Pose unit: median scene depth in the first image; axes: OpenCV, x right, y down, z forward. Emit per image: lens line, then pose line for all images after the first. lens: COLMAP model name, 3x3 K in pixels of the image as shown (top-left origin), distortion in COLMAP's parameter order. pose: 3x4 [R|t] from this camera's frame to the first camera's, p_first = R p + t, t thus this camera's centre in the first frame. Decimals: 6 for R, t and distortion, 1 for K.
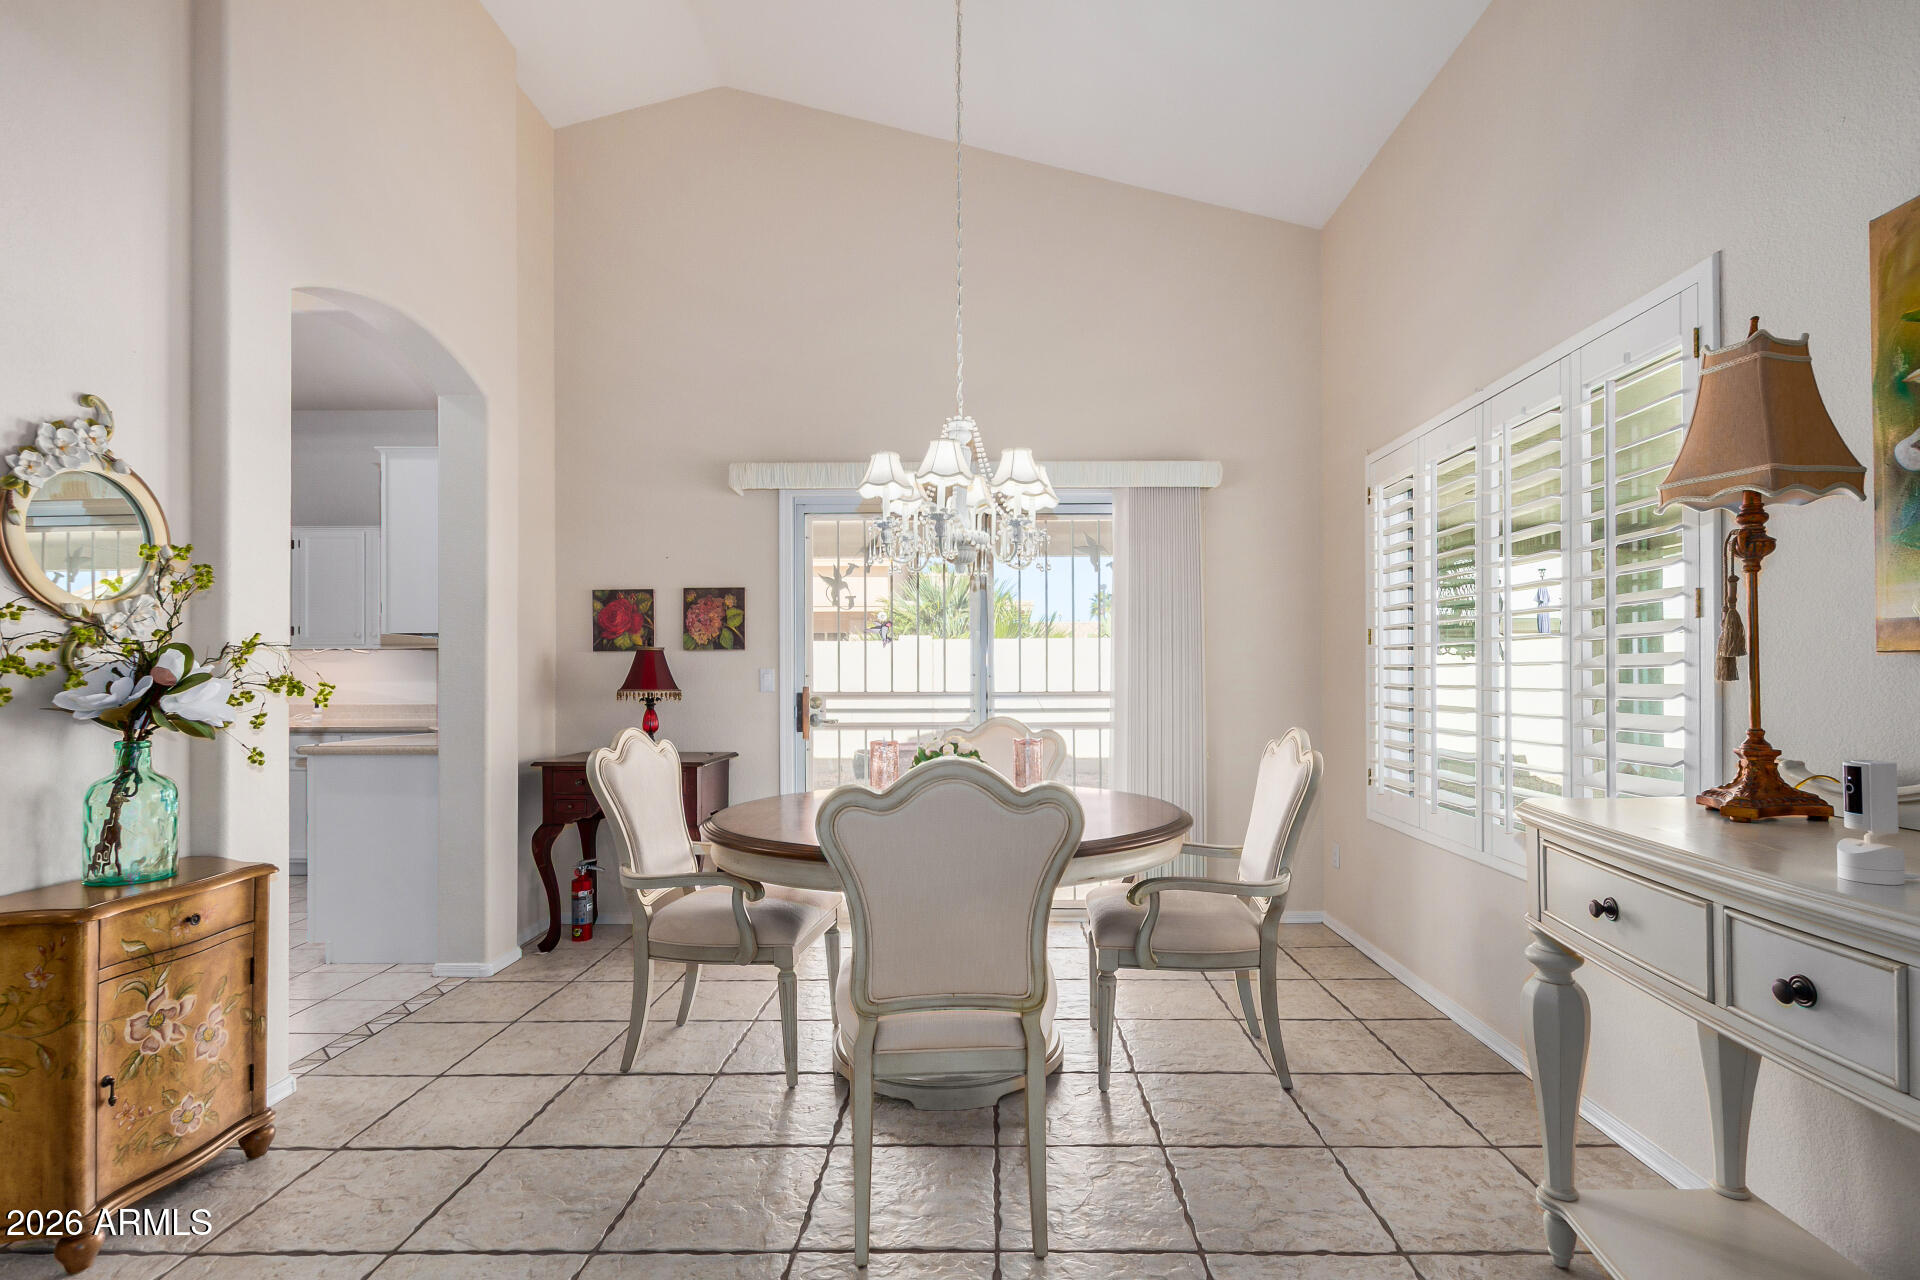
lens RADIAL K [[891.5, 0, 966.4], [0, 891.5, 673.2], [0, 0, 1]] dist [-0.000889, -0.000554]
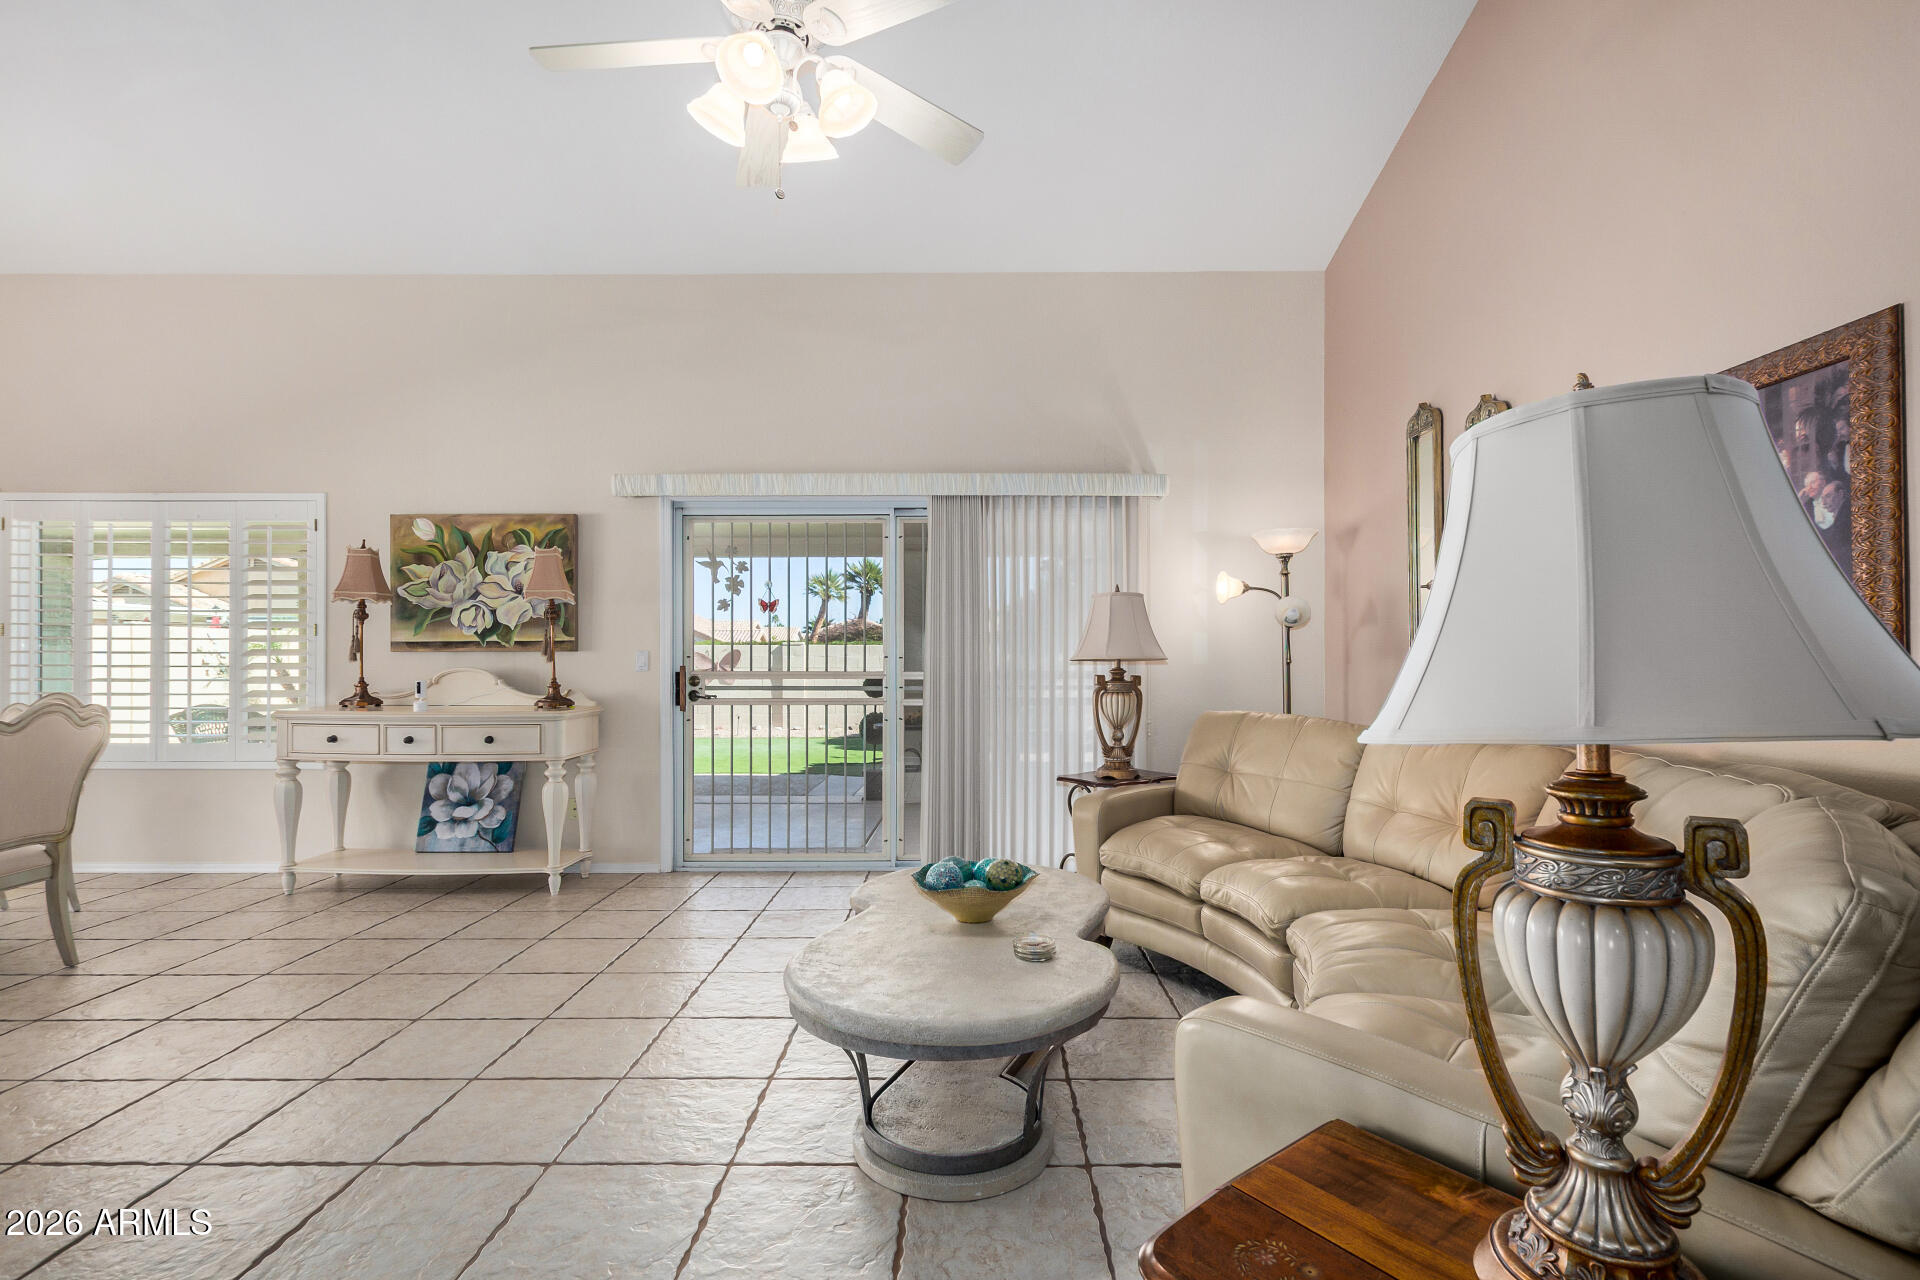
lens RADIAL K [[914.6, 0, 958.0], [0, 914.6, 653.1], [0, 0, 1]] dist [0.027959, 0.000094]
pose [[0.007120, 0.011530, 0.999908, -2.199408], [-0.003470, 0.999928, -0.011505, 0.010707], [-0.999969, -0.003388, 0.007160, -1.017449]]
